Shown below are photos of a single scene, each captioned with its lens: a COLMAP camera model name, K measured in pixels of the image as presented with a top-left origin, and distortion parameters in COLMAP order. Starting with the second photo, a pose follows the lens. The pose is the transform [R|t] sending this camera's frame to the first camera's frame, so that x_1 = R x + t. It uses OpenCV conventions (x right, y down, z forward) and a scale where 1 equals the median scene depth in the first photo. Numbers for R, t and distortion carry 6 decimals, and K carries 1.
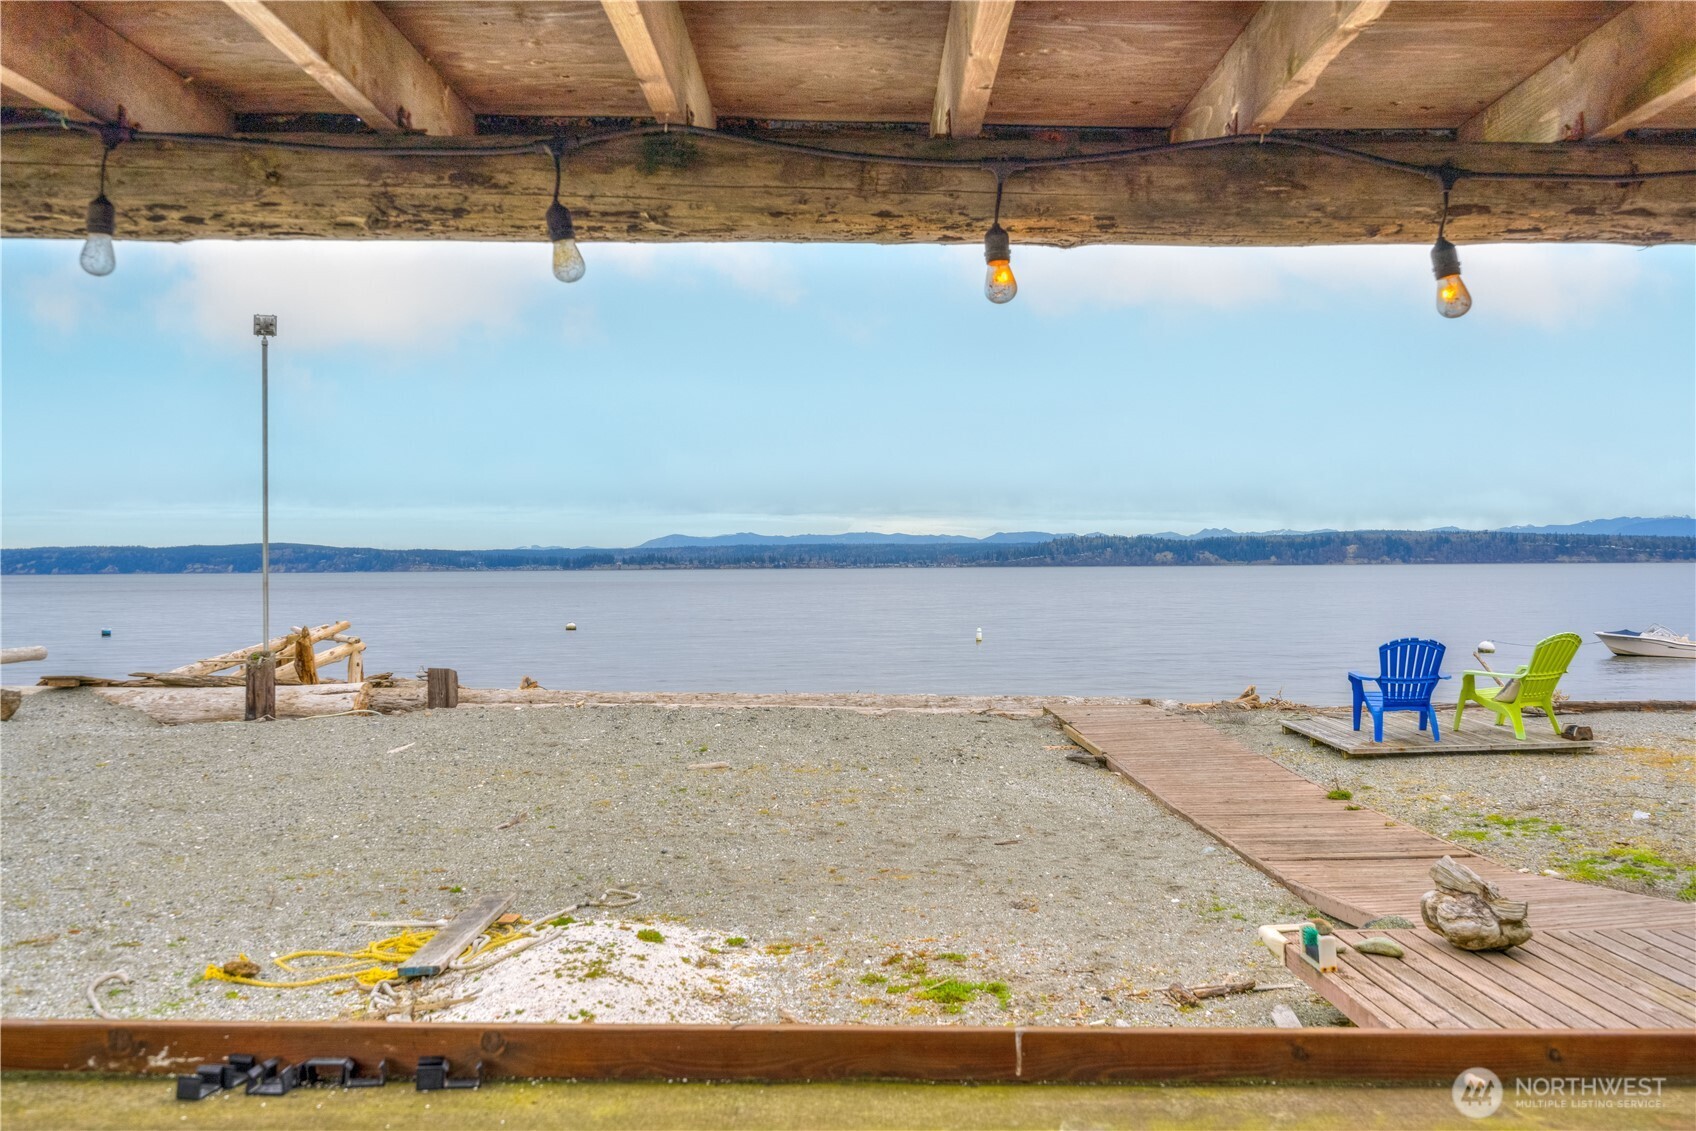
lens RADIAL K [[1539.8, 0, 848.0], [0, 1539.8, 565.5], [0, 0, 1]] dist [0.007808, 0.005551]
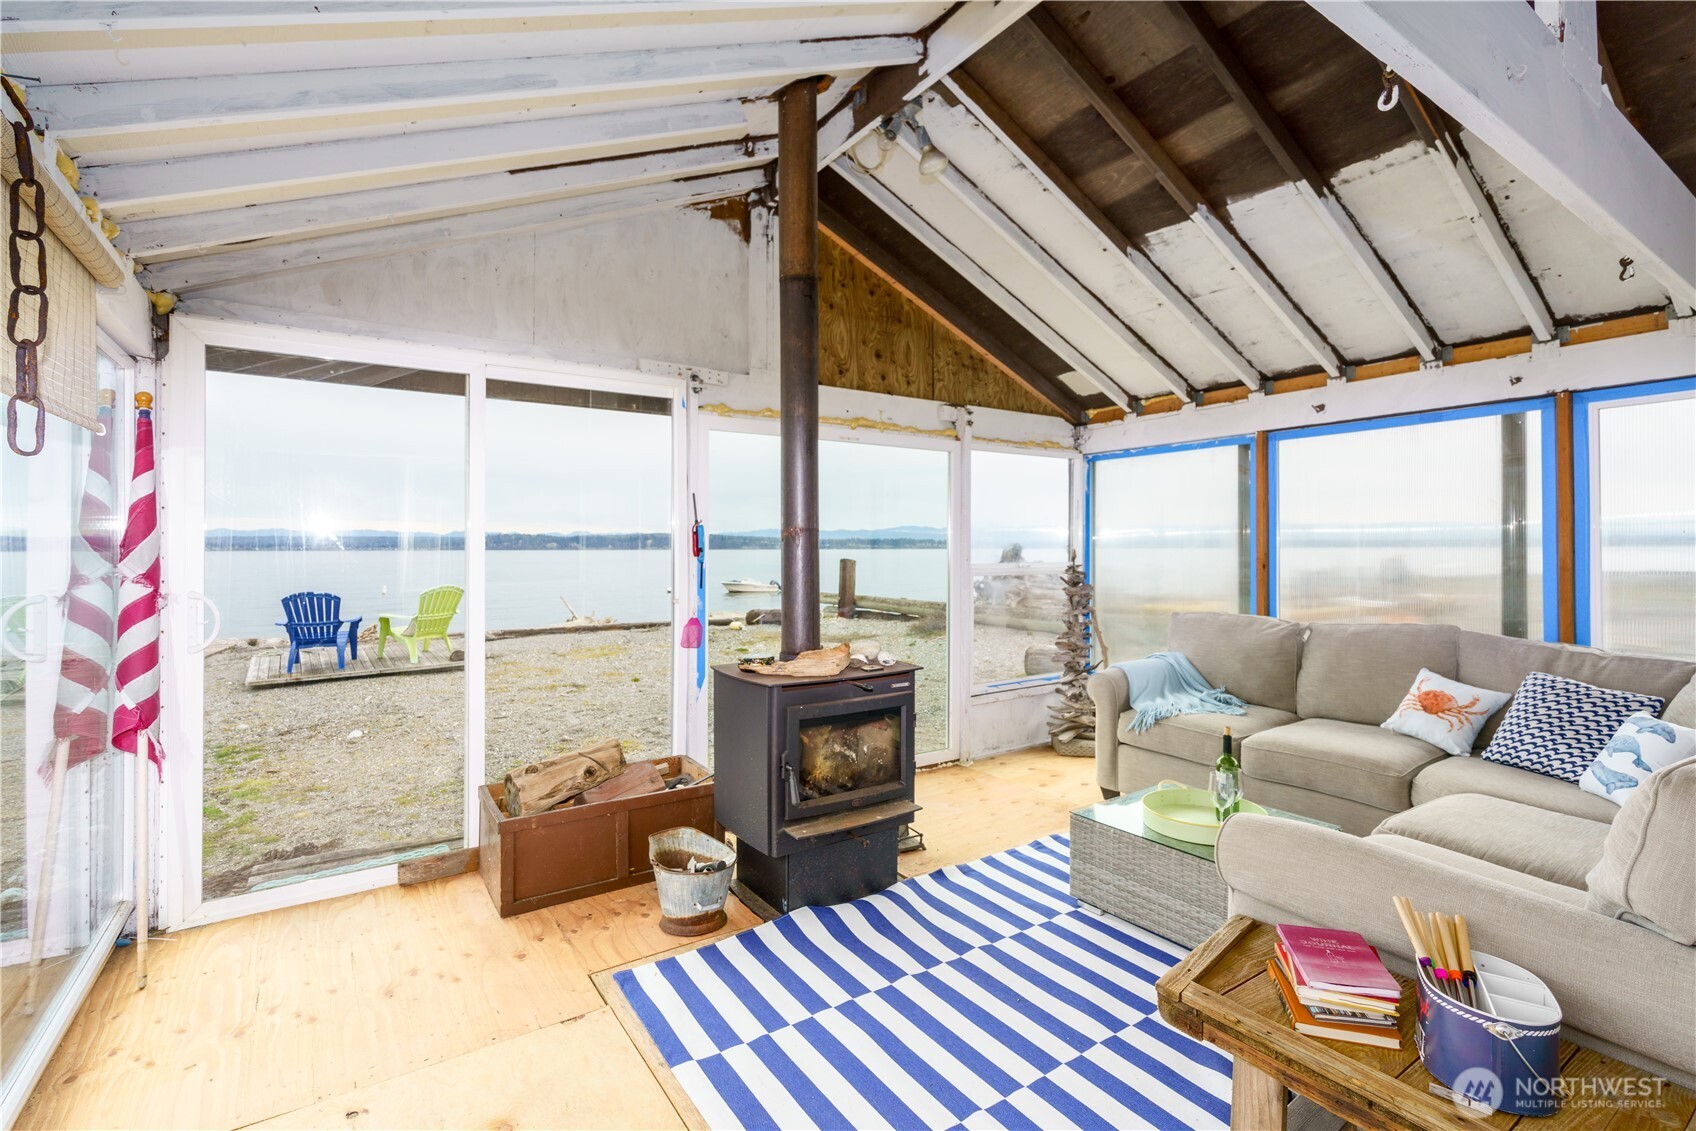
lens RADIAL K [[769.5, 0, 849.8], [0, 769.5, 541.5], [0, 0, 1]] dist [-0.018897, 0.000038]
pose [[0.842177, 0.007252, 0.539153, 0.388249], [-0.001227, 0.999933, -0.011534, 0.010886], [-0.539200, 0.009052, 0.842129, 0.206354]]
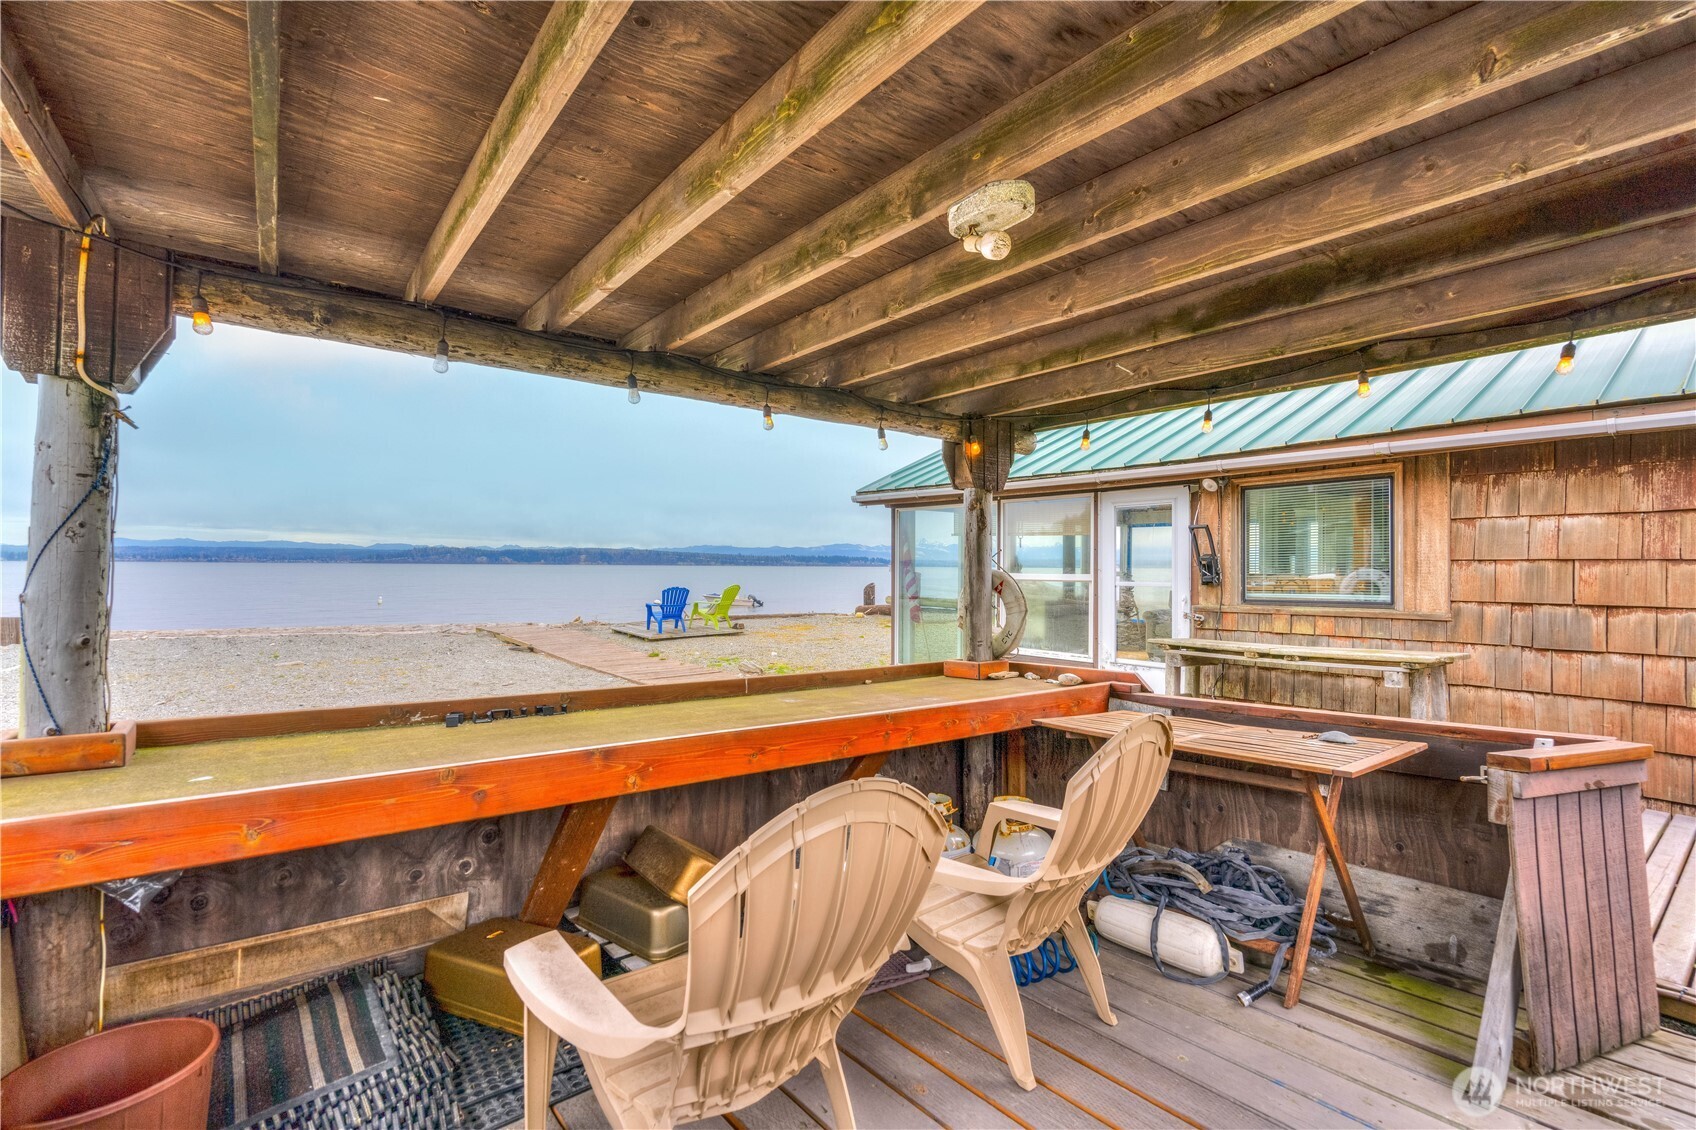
lens RADIAL K [[766.9, 0, 848.0], [0, 766.9, 565.0], [0, 0, 1]] dist [0.003019, 0.000232]
pose [[0.796666, 0.013310, 0.604273, -0.111923], [-0.013009, 0.999904, -0.004873, 0.016588], [-0.604280, -0.003979, 0.796762, -0.050339]]
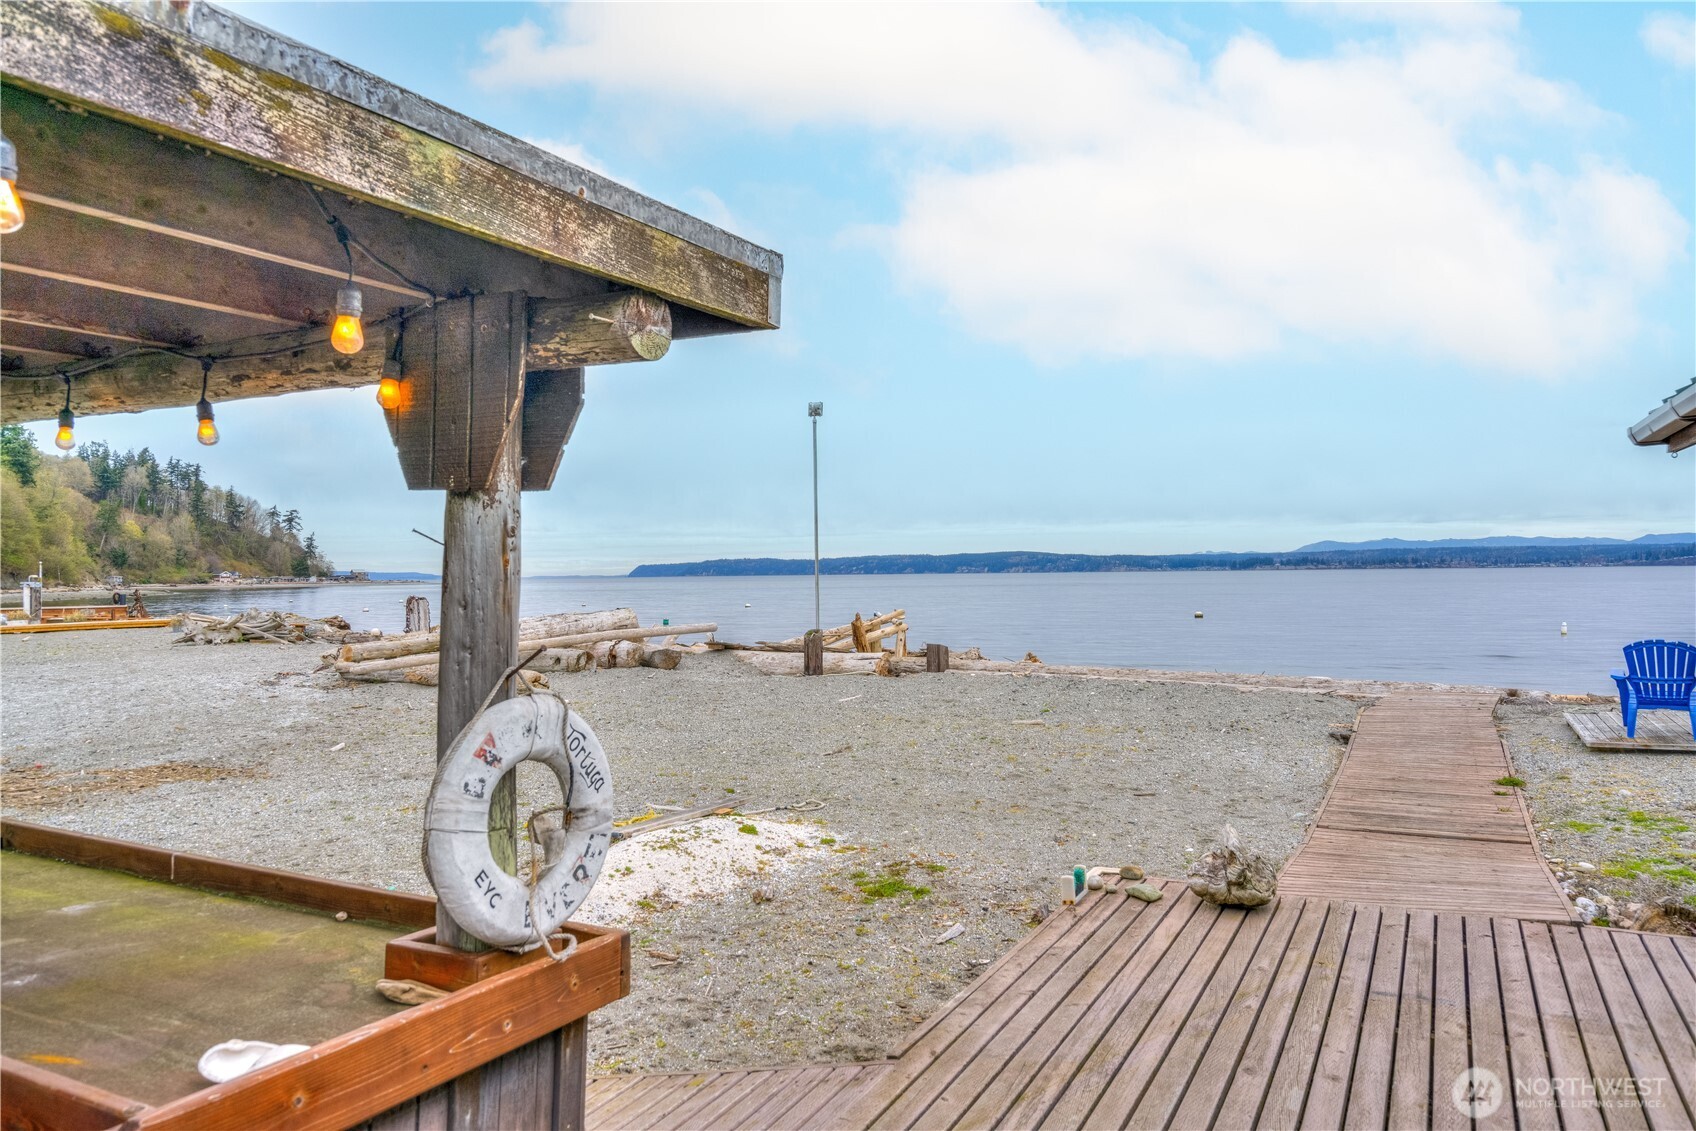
lens RADIAL K [[1175.1, 0, 848.0], [0, 1175.1, 565.5], [0, 0, 1]] dist [0.006790, -0.001248]
pose [[0.876523, -0.005145, -0.481332, 0.259474], [0.004619, 0.999987, -0.002277, -0.003920], [0.481337, -0.000228, 0.876535, 0.034255]]
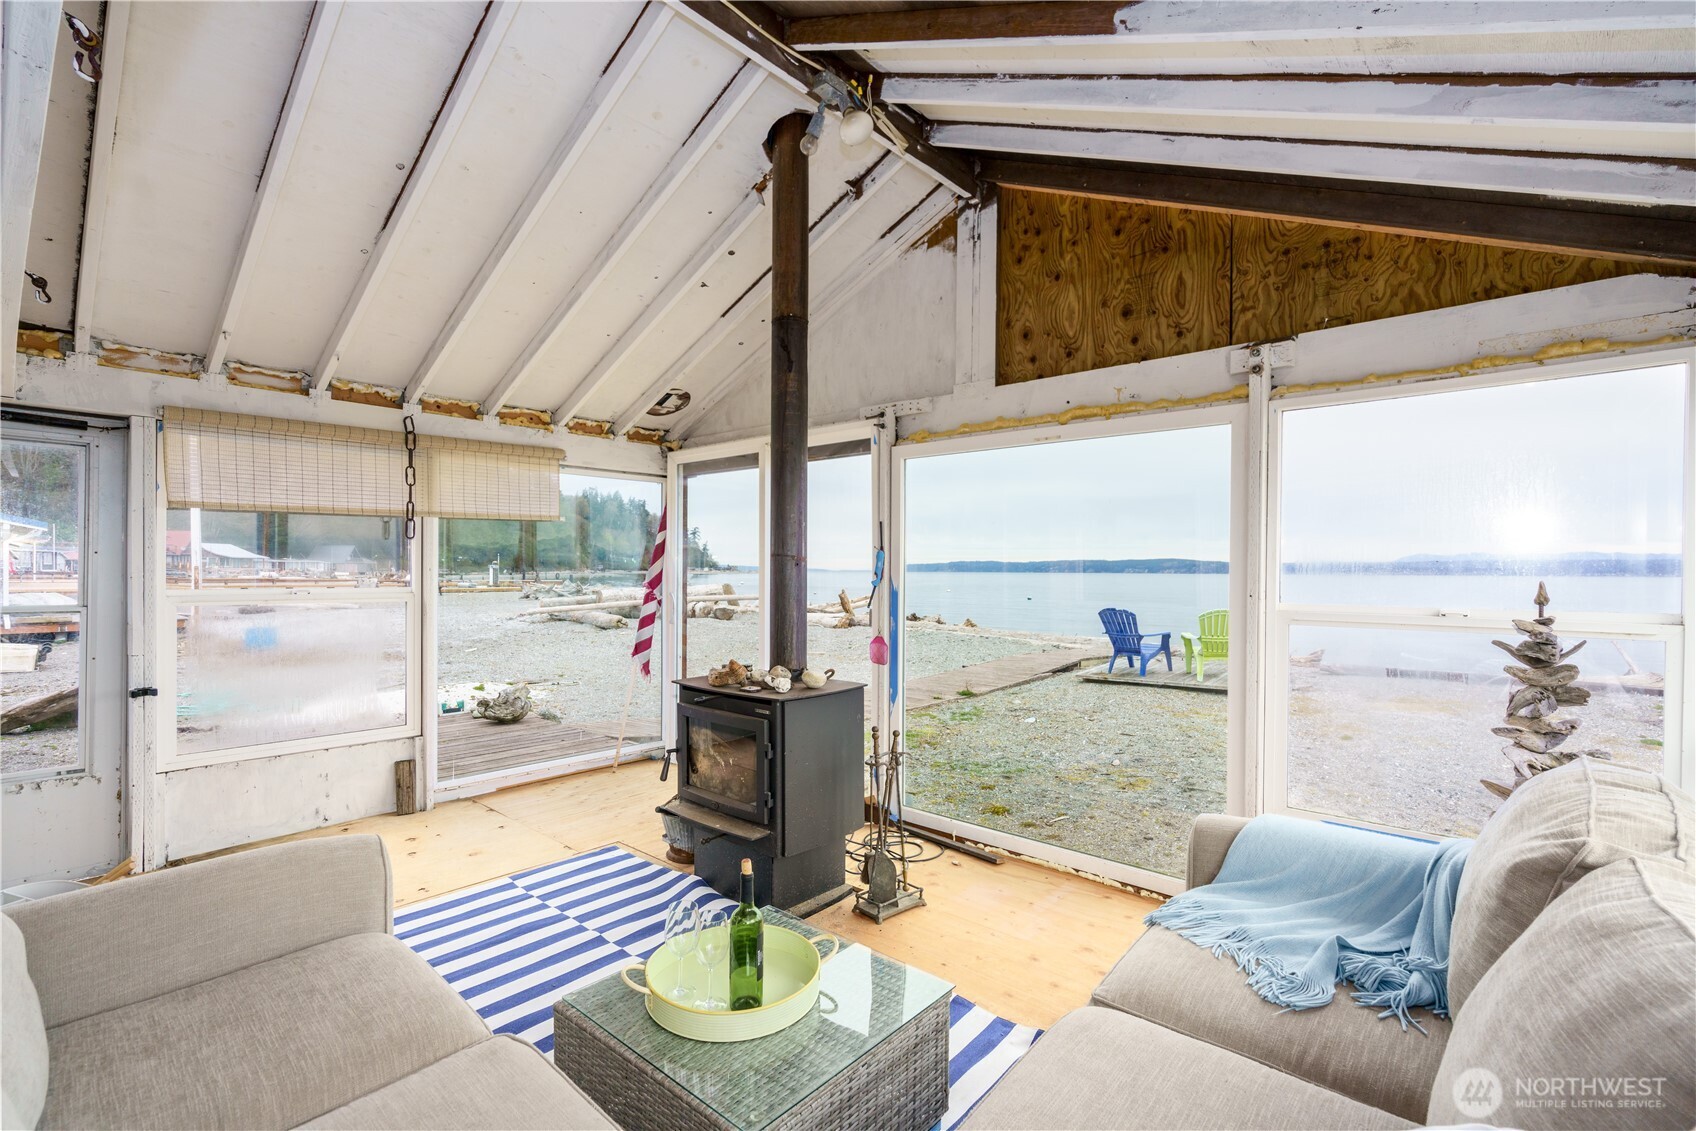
lens RADIAL K [[766.9, 0, 848.0], [0, 766.9, 565.5], [0, 0, 1]] dist [0.003019, 0.000232]
pose [[0.728346, 0.009083, -0.685149, 0.686166], [-0.012950, 0.999916, -0.000510, 0.008048], [0.685087, 0.009244, 0.728402, 0.242150]]
